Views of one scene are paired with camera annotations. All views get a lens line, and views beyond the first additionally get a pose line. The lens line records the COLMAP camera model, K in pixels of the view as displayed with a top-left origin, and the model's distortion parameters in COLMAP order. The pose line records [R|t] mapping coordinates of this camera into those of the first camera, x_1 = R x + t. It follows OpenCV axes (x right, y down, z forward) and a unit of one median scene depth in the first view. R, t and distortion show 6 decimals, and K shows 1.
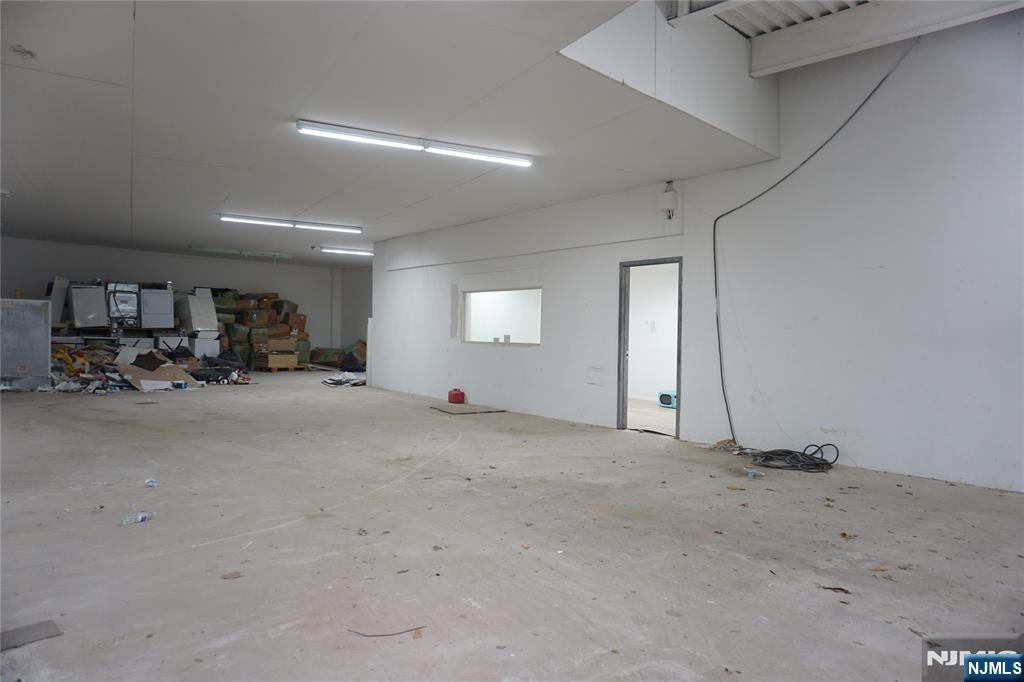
lens RADIAL K [[679.0, 0, 512.0], [0, 679.0, 341.0], [0, 0, 1]] dist [-0.030061, 0.003599]
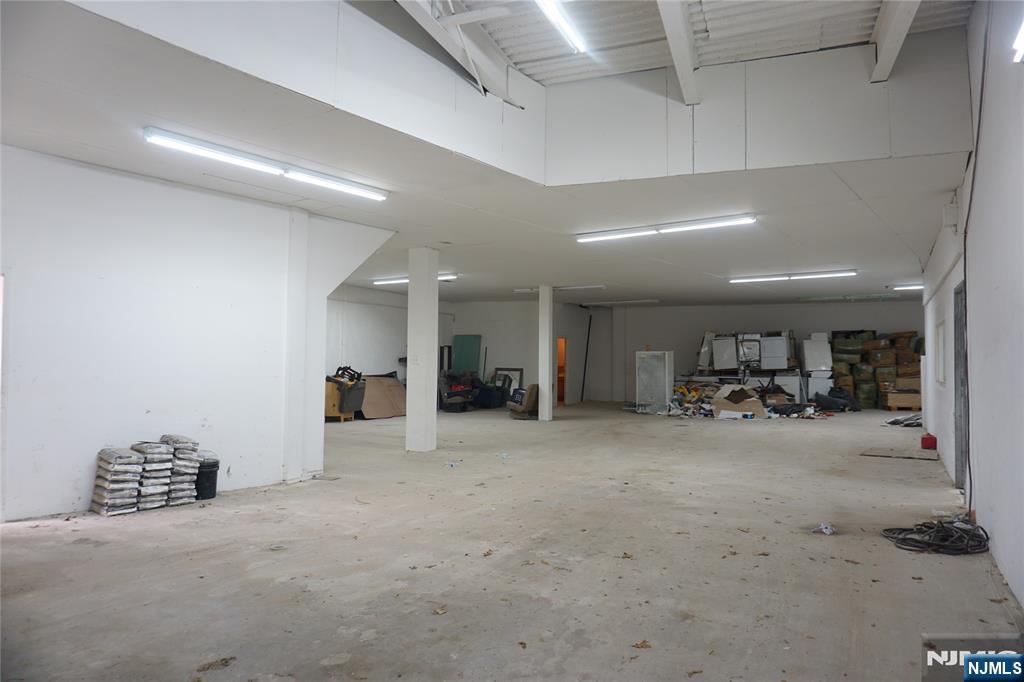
lens RADIAL K [[679.0, 0, 512.0], [0, 679.0, 341.0], [0, 0, 1]] dist [-0.030061, 0.003599]
pose [[0.386594, -0.050969, -0.920840, 0.416148], [-0.001960, 0.998424, -0.056086, -0.000675], [0.922248, 0.023487, 0.385885, 0.107126]]
